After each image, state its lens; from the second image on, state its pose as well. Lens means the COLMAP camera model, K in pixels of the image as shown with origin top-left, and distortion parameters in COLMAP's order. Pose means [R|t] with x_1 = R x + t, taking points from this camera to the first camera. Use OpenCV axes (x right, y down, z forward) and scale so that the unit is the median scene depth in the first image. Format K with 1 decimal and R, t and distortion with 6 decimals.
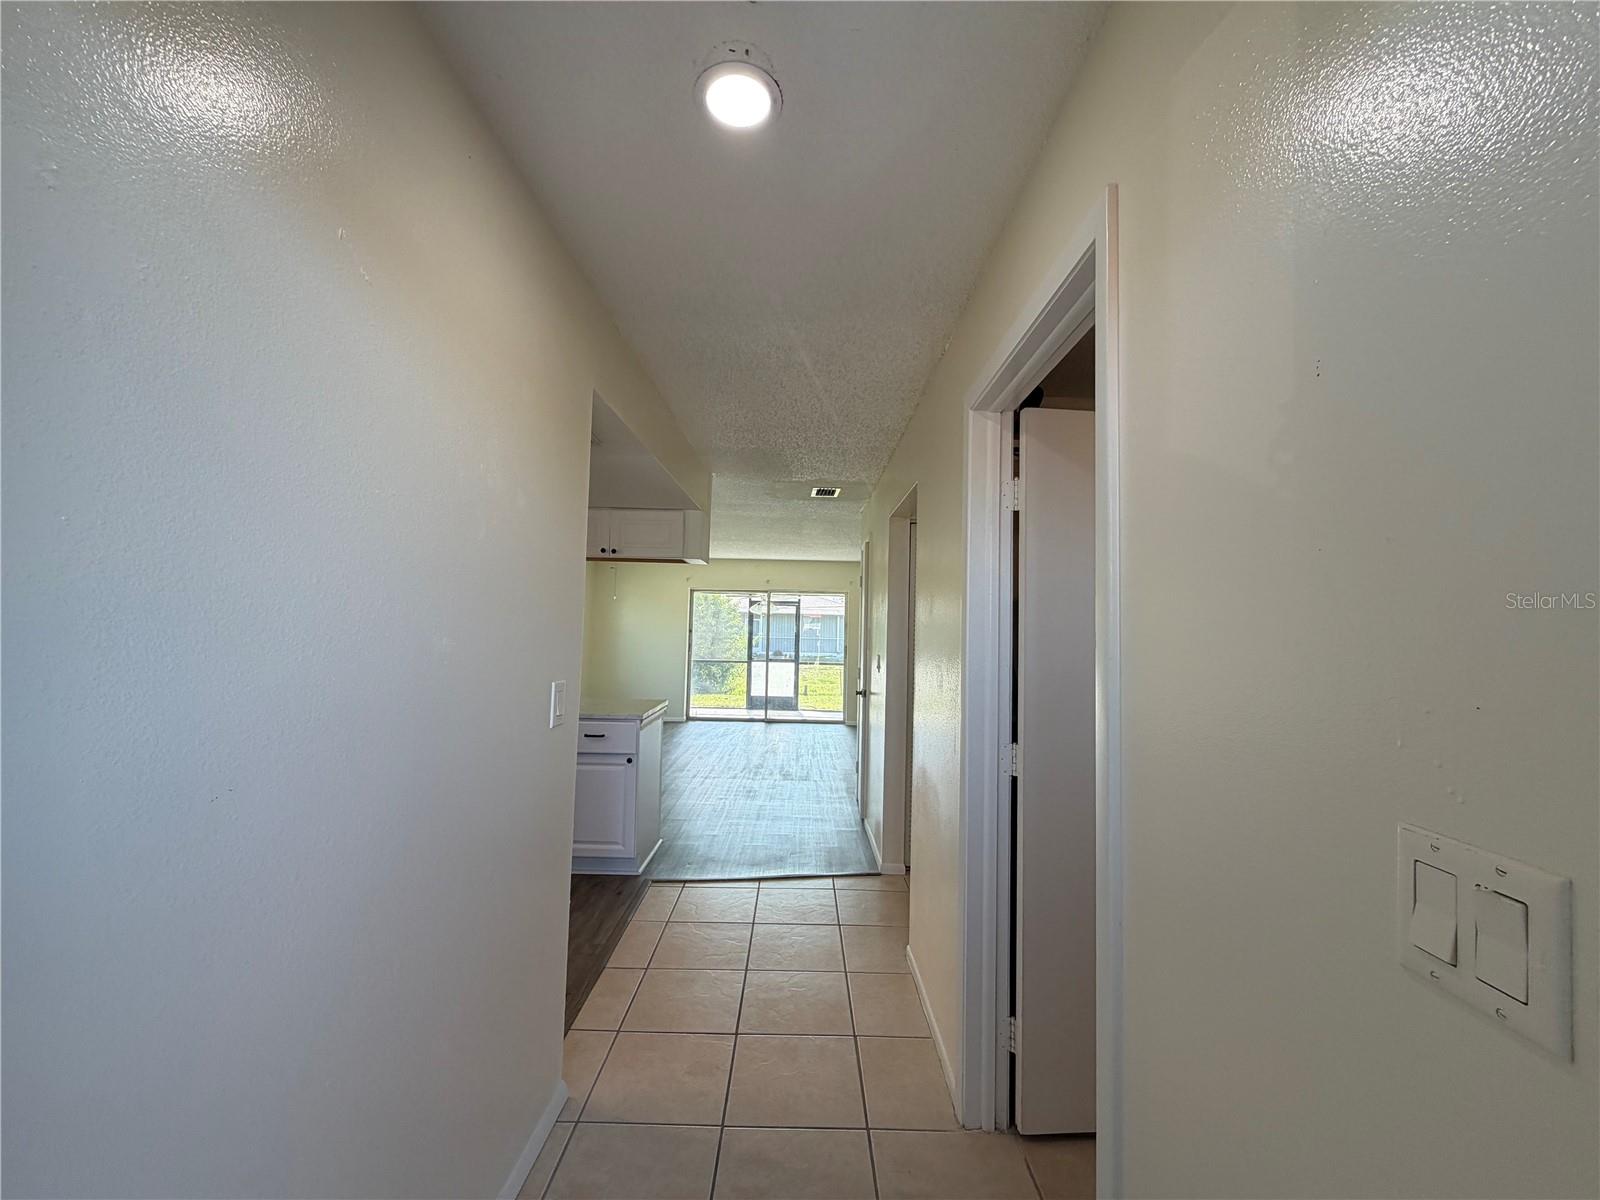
lens RADIAL K [[633.8, 0, 800.0], [0, 633.8, 600.0], [0, 0, 1]] dist [-0.000912, -0.000231]
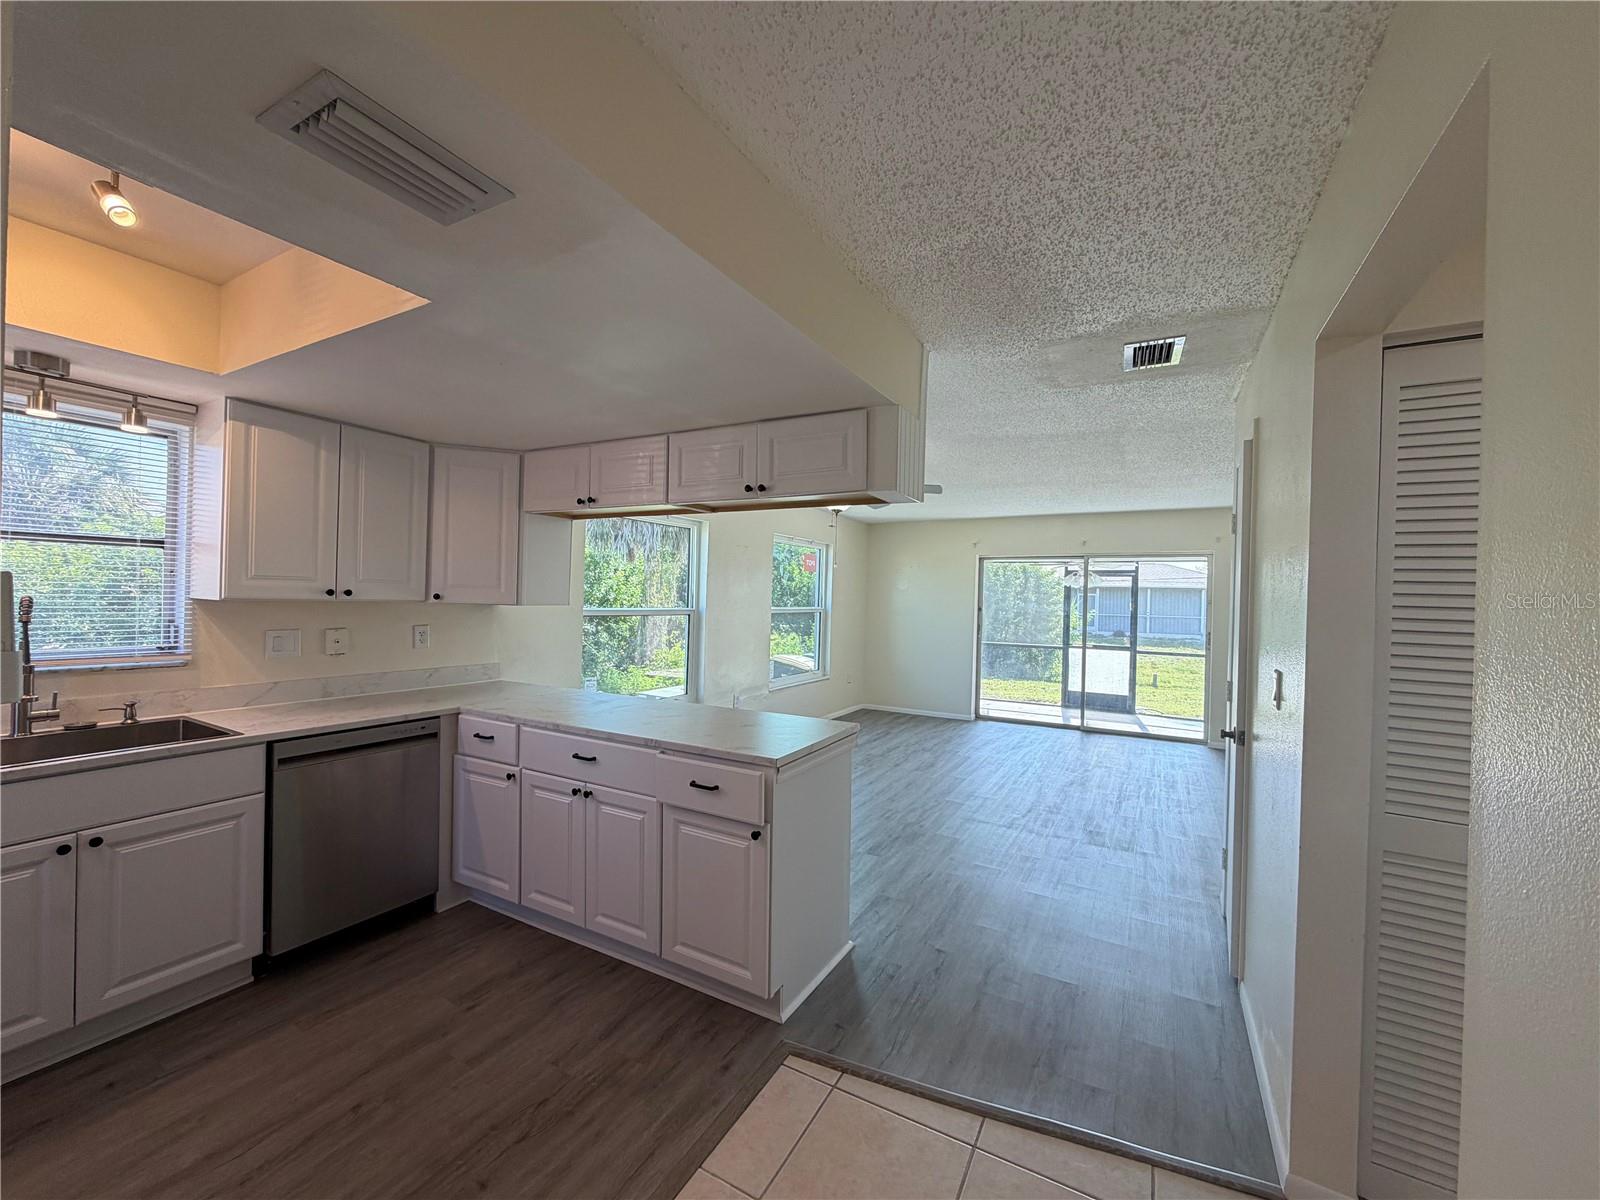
lens RADIAL K [[633.8, 0, 800.0], [0, 633.8, 600.0], [0, 0, 1]] dist [-0.000912, -0.000231]
pose [[0.873607, -0.000086, -0.486633, 0.019454], [0.018737, 0.999264, 0.033461, 0.005807], [0.486272, -0.038350, 0.872966, 0.187090]]
